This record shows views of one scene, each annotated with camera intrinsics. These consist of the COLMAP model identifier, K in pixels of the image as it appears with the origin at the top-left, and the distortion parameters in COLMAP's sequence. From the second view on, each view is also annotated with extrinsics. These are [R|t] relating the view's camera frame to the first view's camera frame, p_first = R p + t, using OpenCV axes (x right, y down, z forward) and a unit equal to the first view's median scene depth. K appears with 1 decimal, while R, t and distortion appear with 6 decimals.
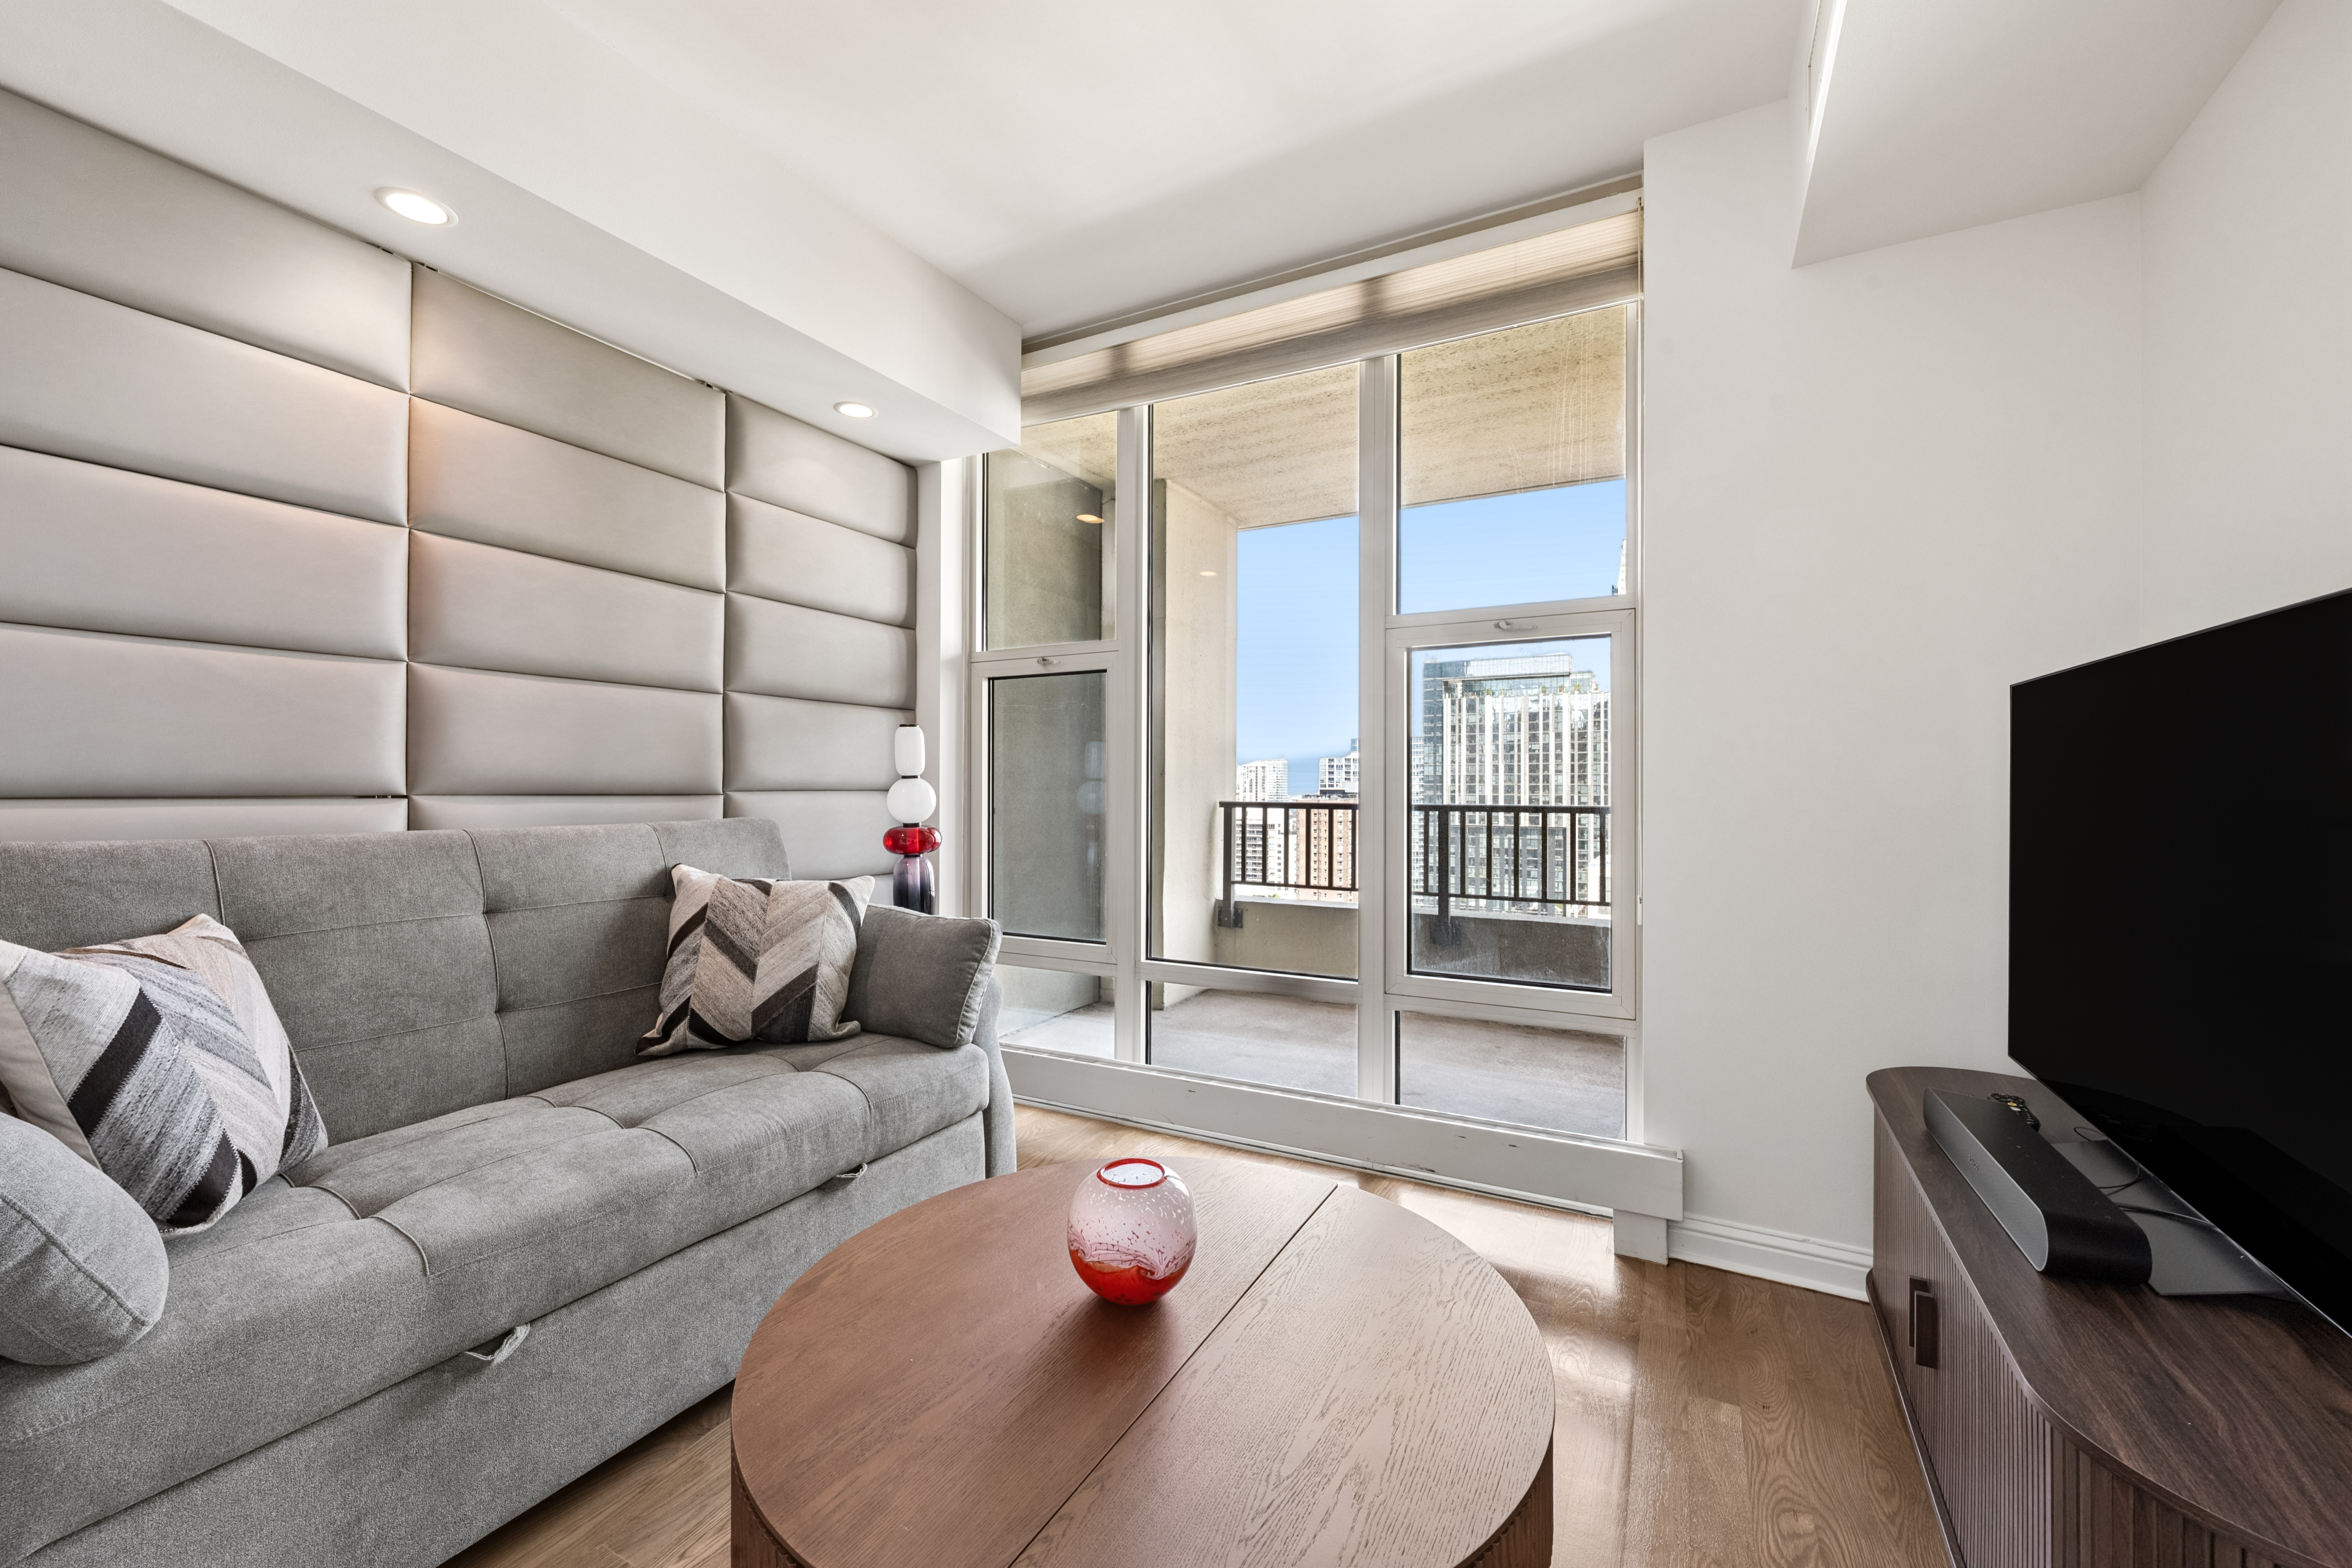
lens RADIAL K [[928.3, 0, 1174.6], [0, 928.3, 780.5], [0, 0, 1]] dist [-0.001483, -0.001281]
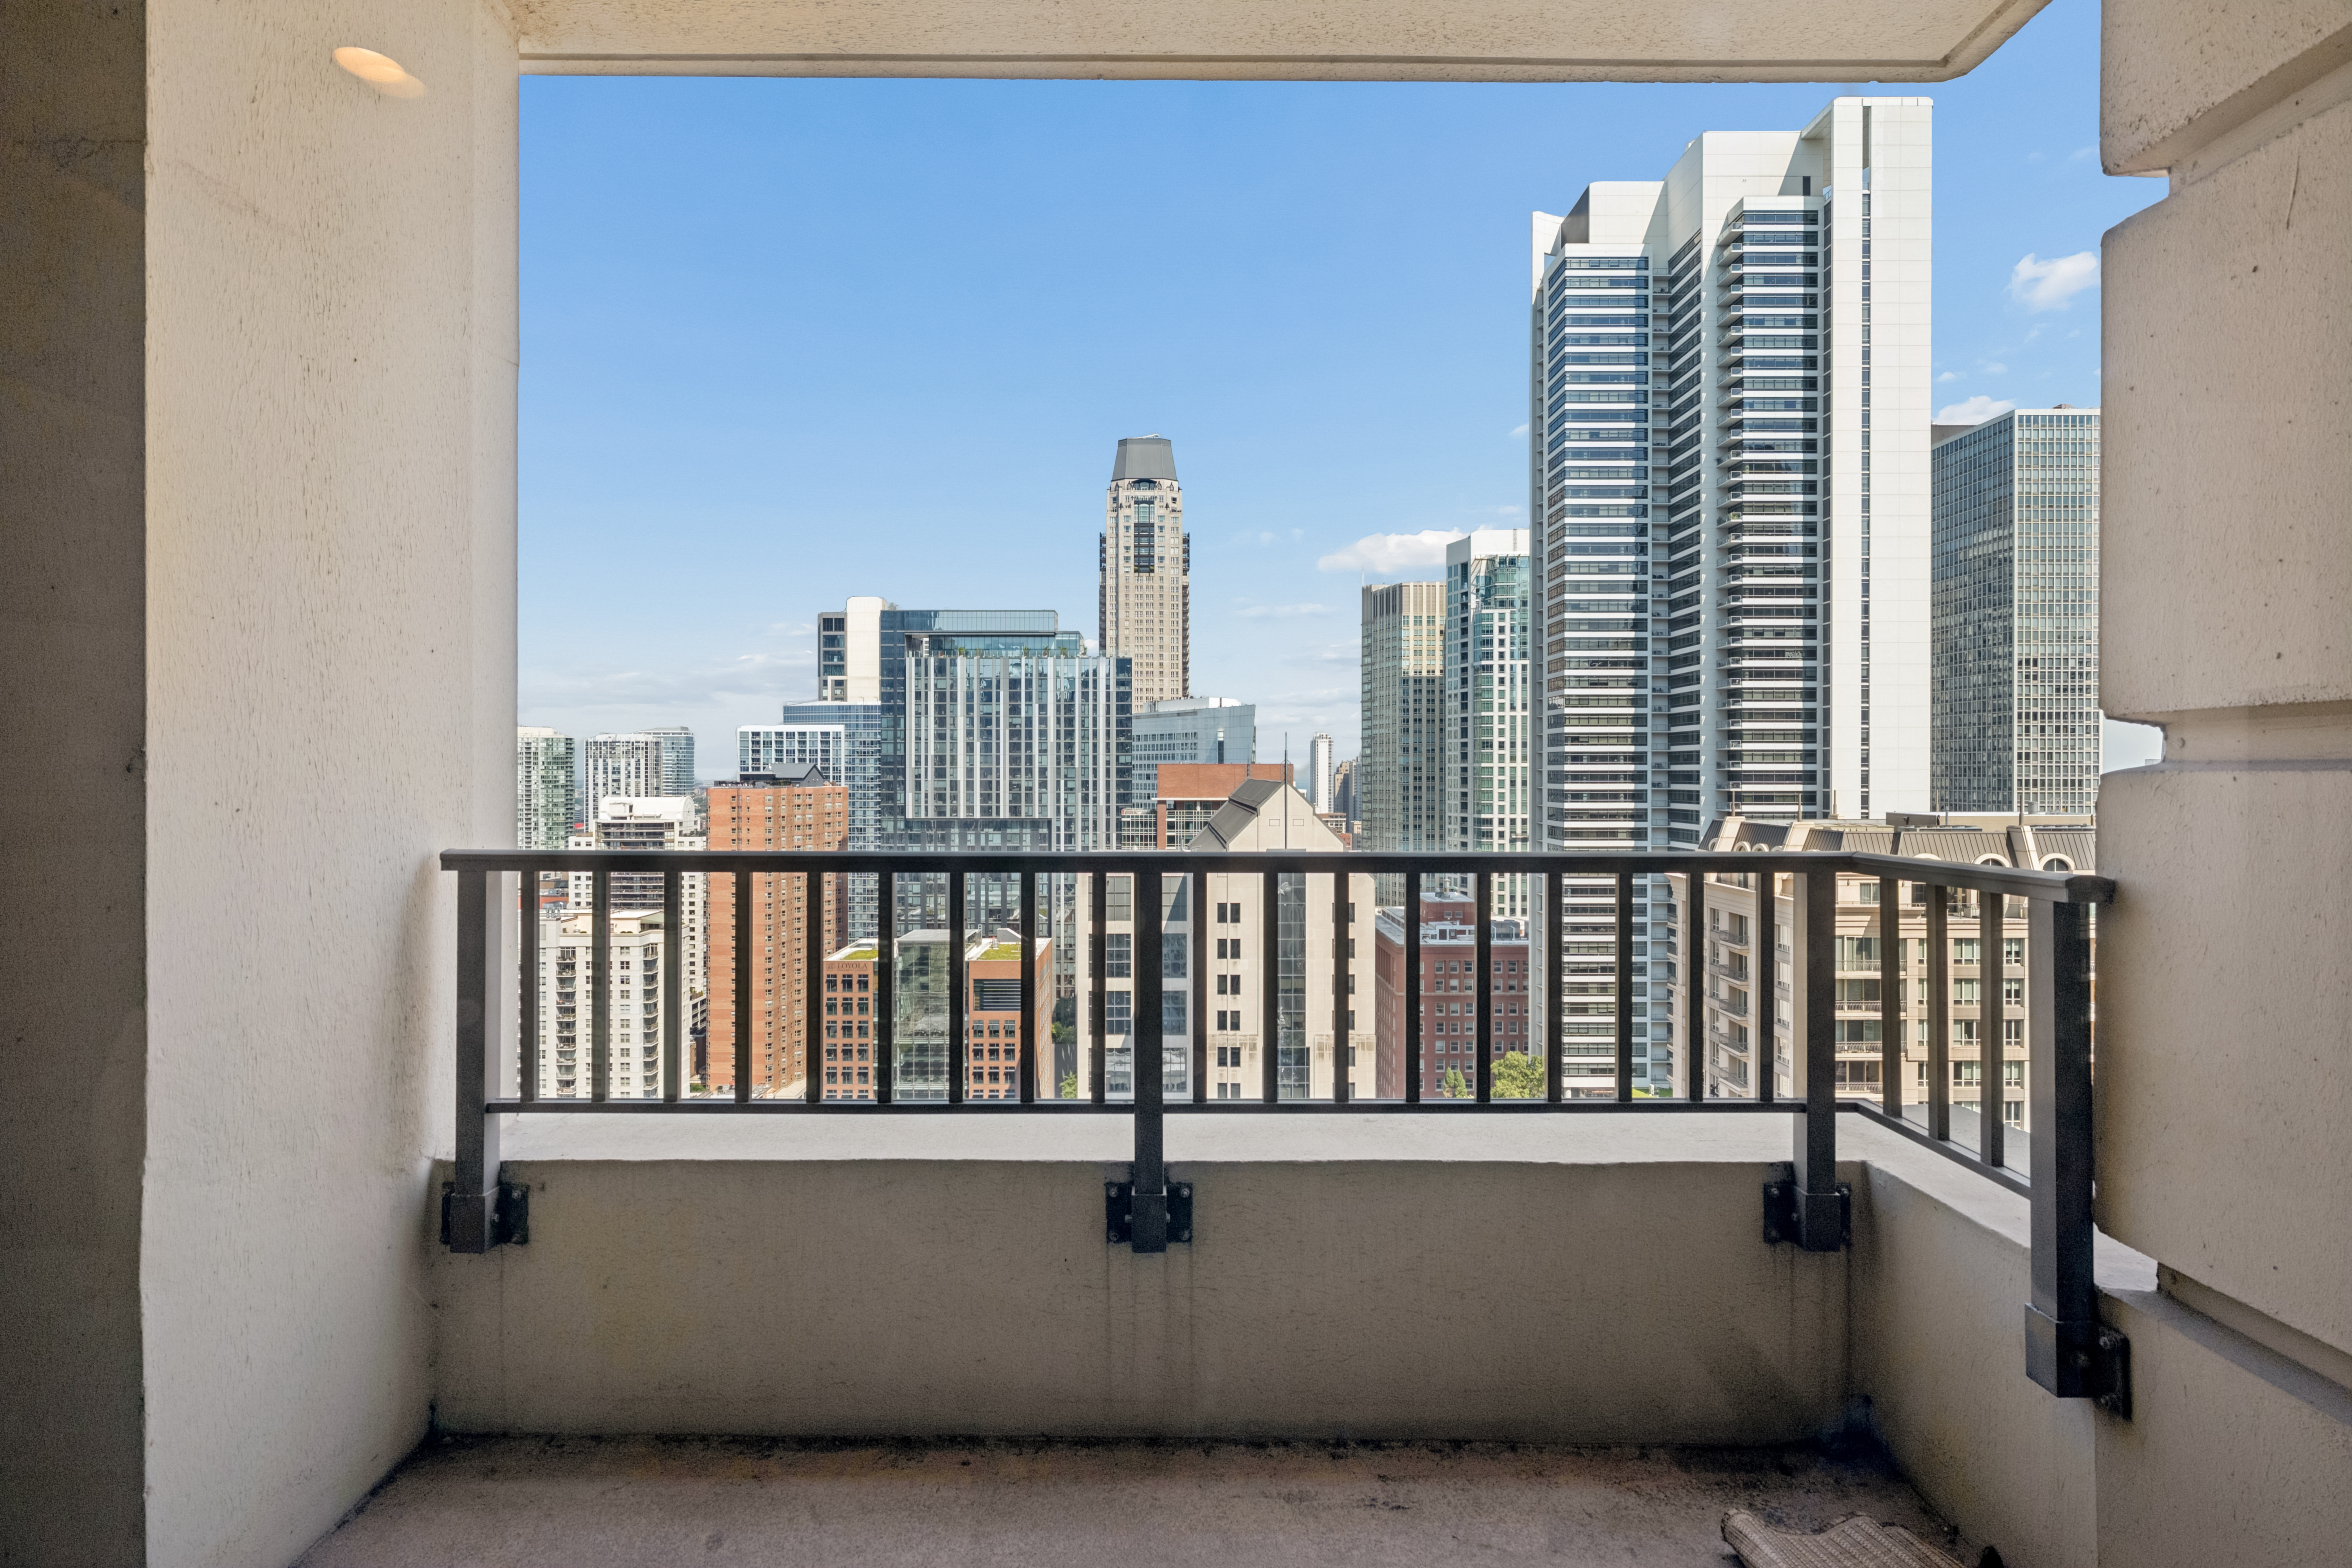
lens RADIAL K [[1192.7, 0, 1182.2], [0, 1192.7, 773.4], [0, 0, 1]] dist [0.012801, -0.000097]
pose [[0.872433, -0.003921, 0.488718, 0.114001], [-0.000894, 0.999953, 0.009620, -0.013066], [-0.488733, -0.008830, 0.872389, 0.875438]]
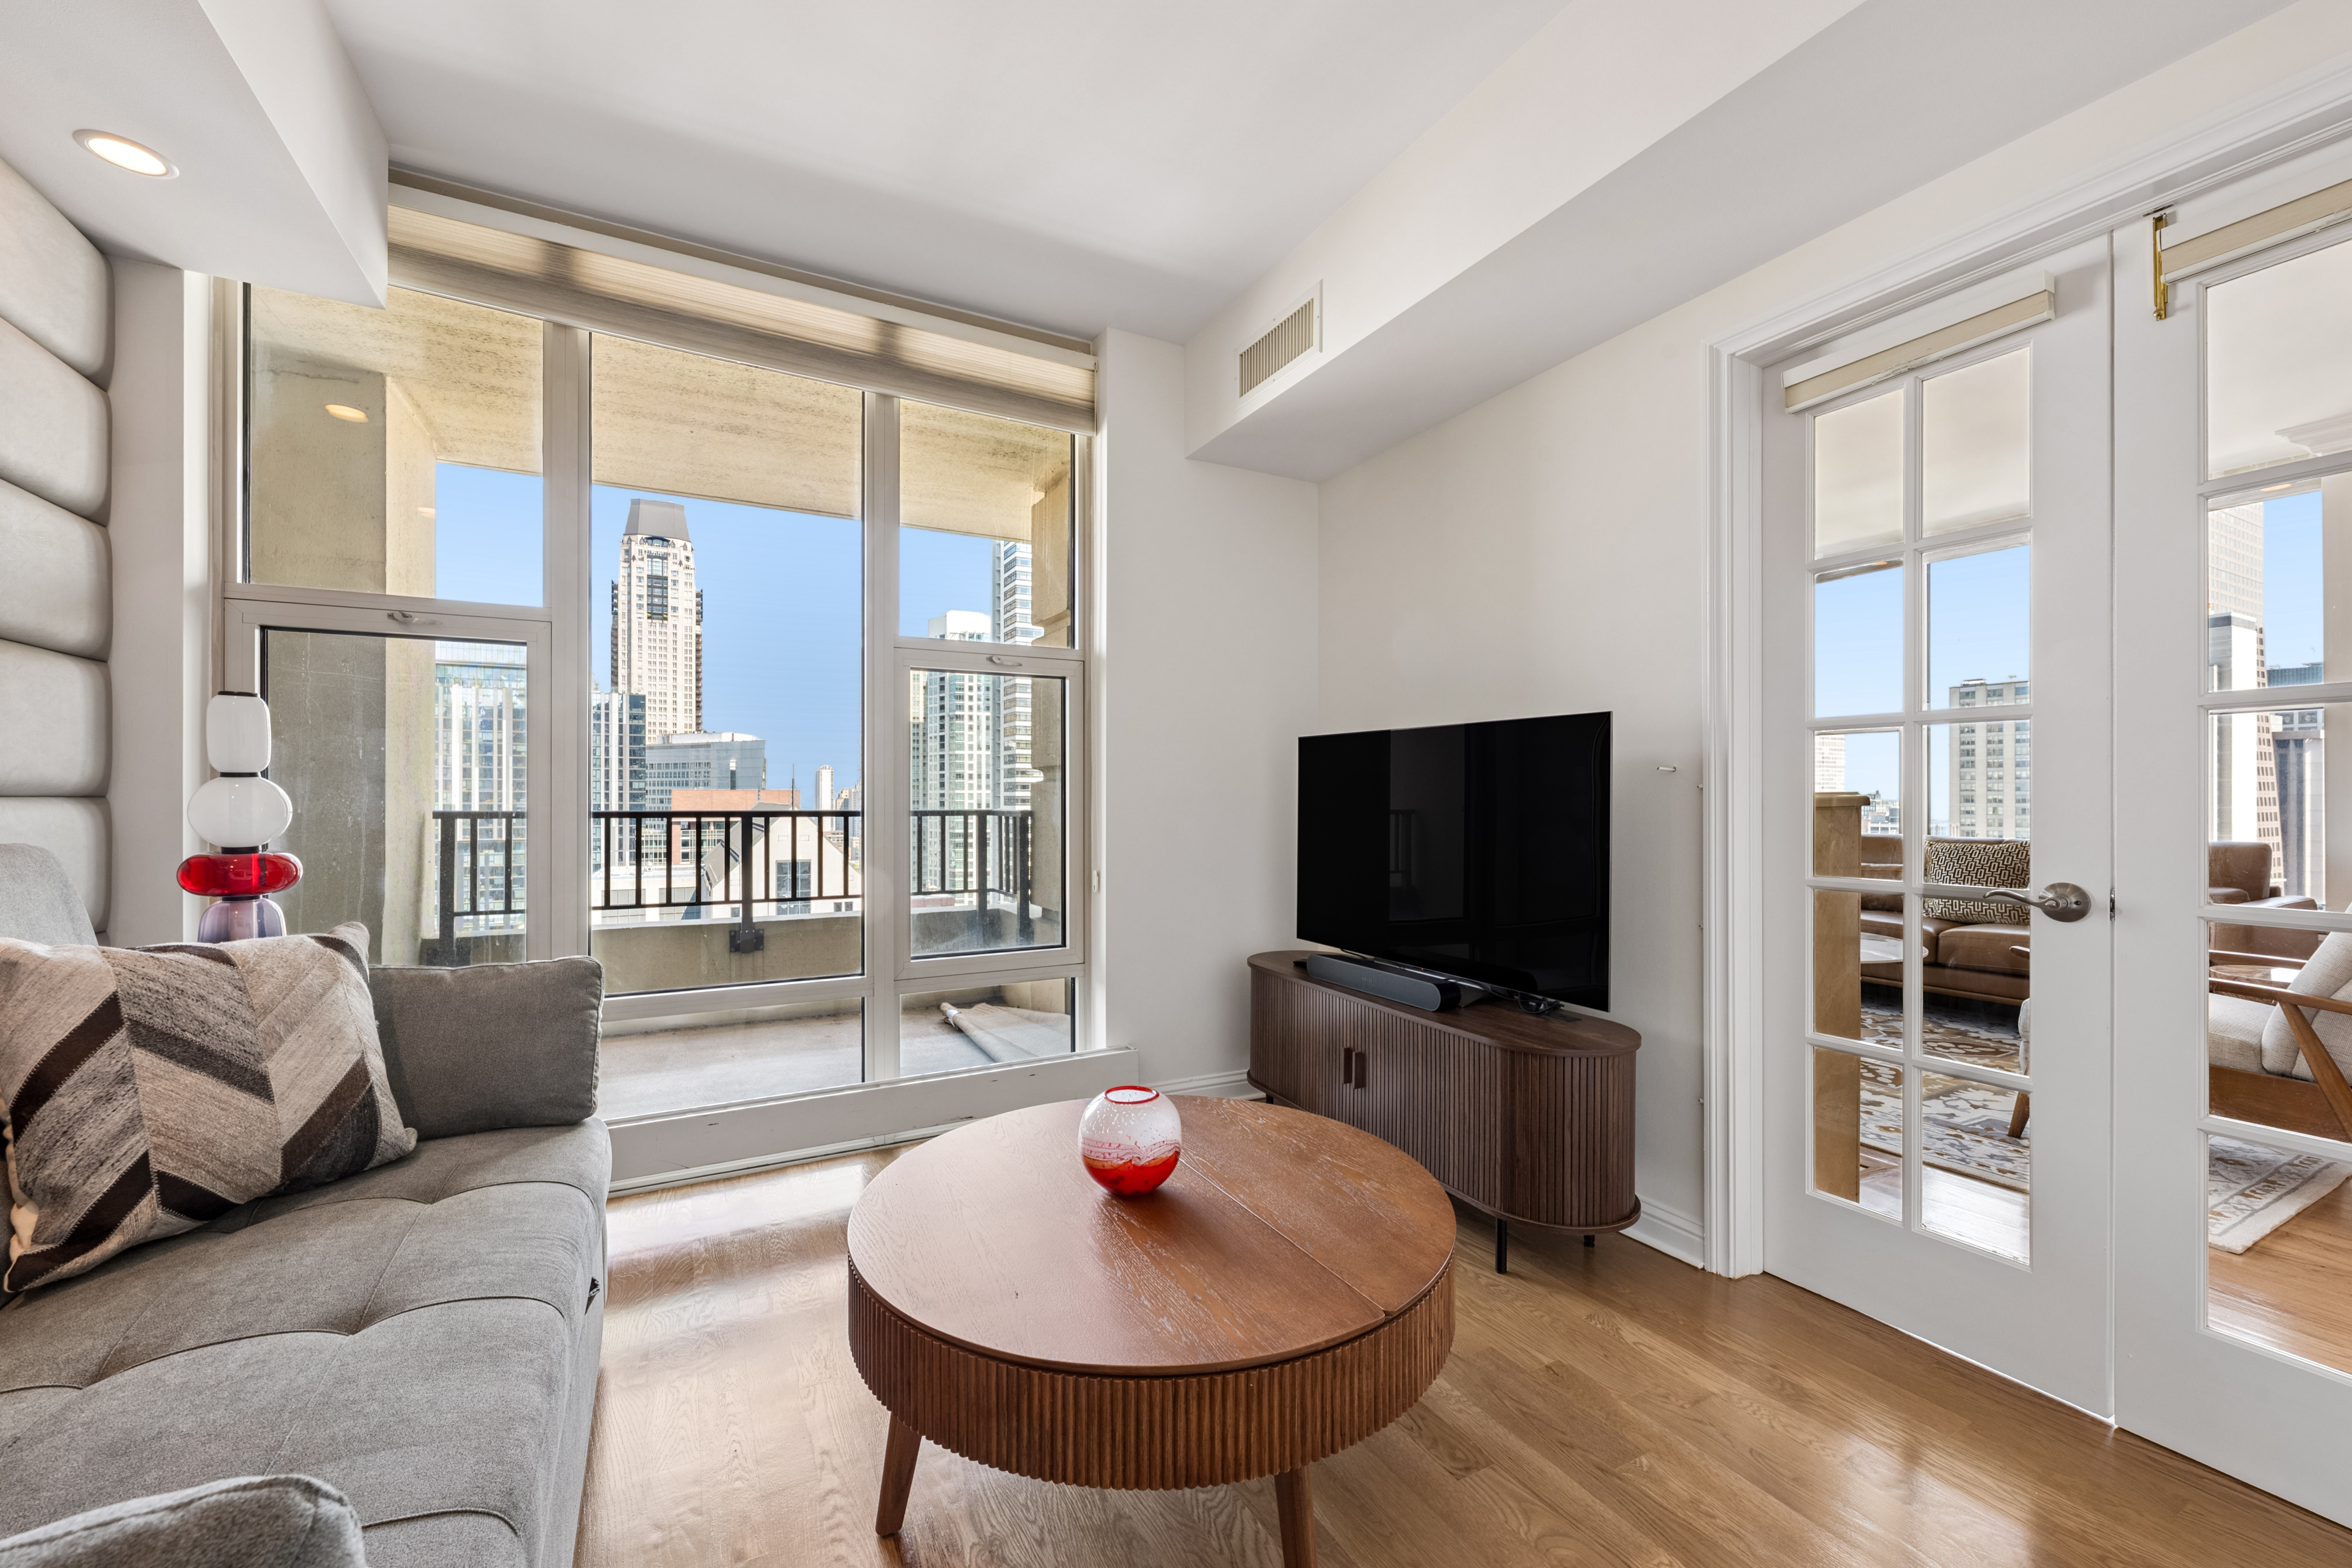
lens RADIAL K [[928.3, 0, 1180.2], [0, 928.3, 796.2], [0, 0, 1]] dist [-0.001483, -0.001281]
pose [[0.546291, -0.001175, 0.837595, -0.425966], [-0.006238, 0.999966, 0.005471, 0.003195], [-0.837572, -0.008214, 0.546265, 0.100514]]
